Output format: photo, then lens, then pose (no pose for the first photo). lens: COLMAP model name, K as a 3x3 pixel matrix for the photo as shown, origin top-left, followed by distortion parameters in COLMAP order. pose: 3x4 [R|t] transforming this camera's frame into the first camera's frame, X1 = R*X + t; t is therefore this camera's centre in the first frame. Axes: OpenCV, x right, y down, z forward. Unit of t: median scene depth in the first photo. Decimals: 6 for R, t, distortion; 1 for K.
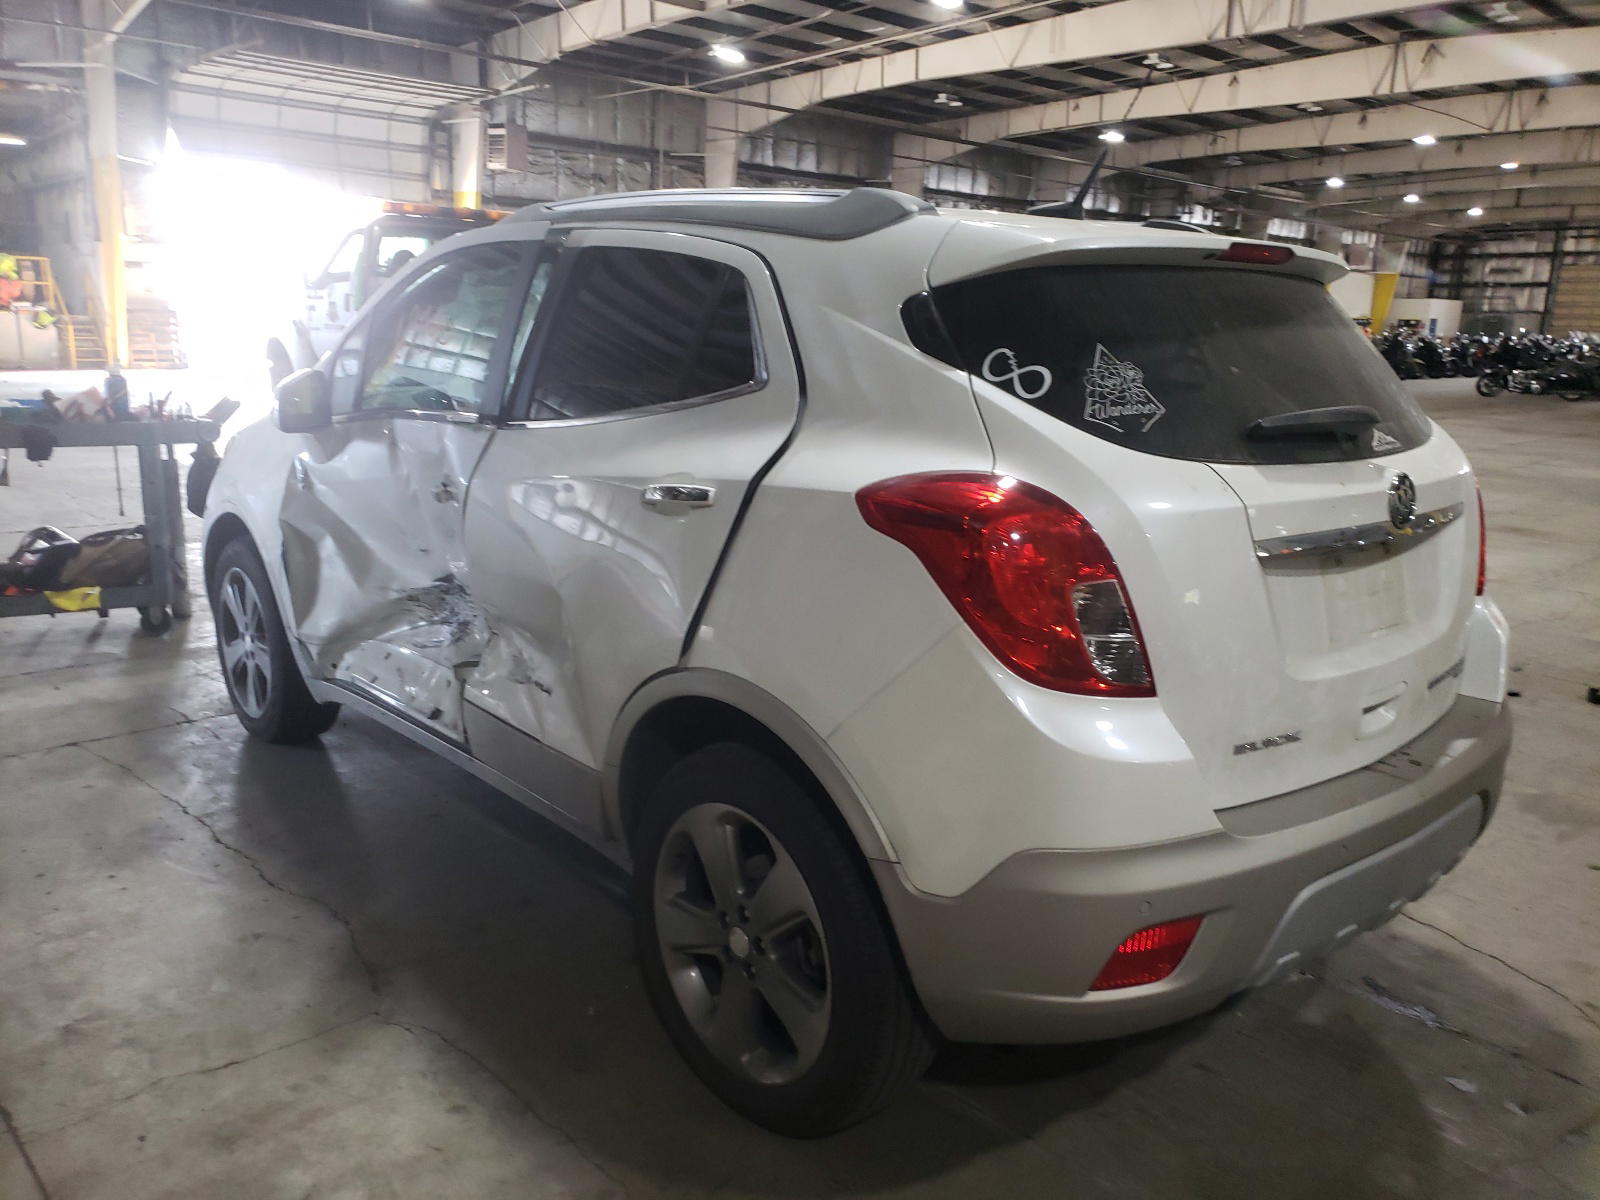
lens RADIAL K [[1248.6, 0, 797.5], [0, 1248.6, 606.1], [0, 0, 1]] dist [0.003387, -0.002027]
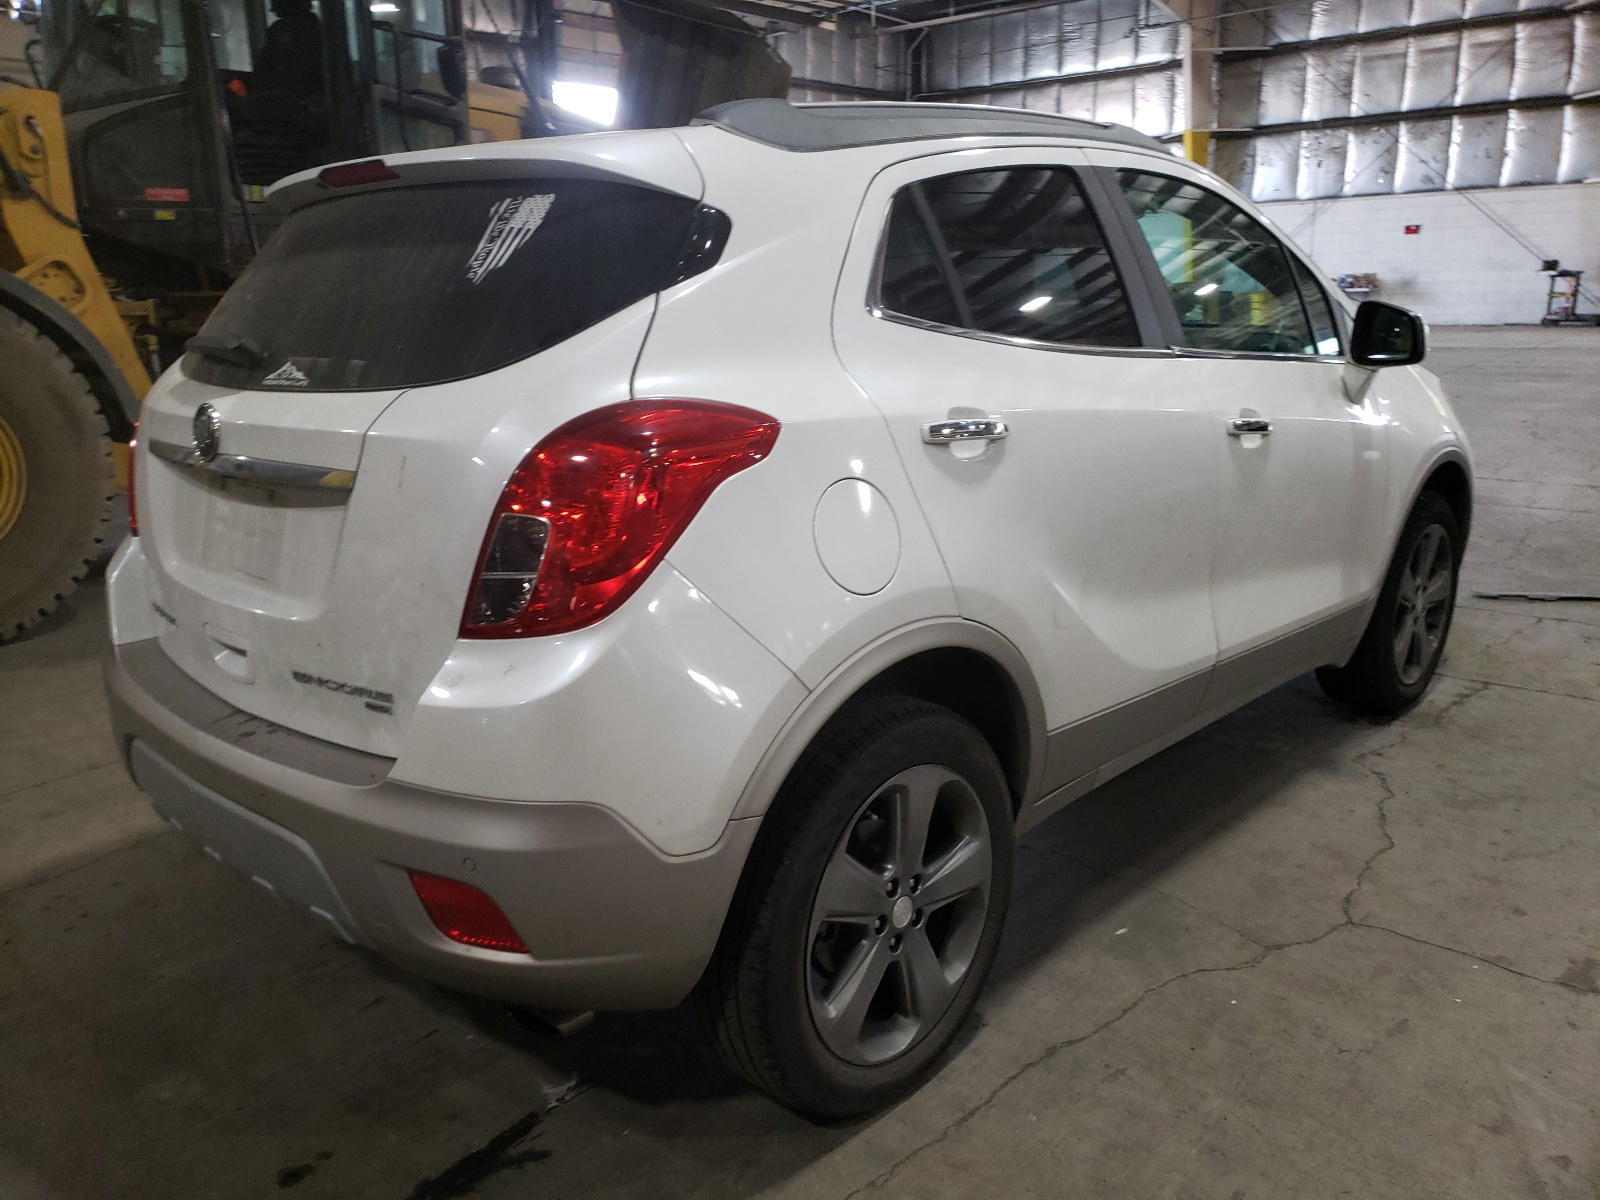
lens RADIAL K [[1248.6, 0, 796.6], [0, 1248.6, 590.4], [0, 0, 1]] dist [0.003387, -0.002027]
pose [[0.165295, 0.218680, -0.961695, 1.407422], [-0.205702, 0.961307, 0.183236, -0.221108], [0.964554, 0.167534, 0.203882, 1.183925]]
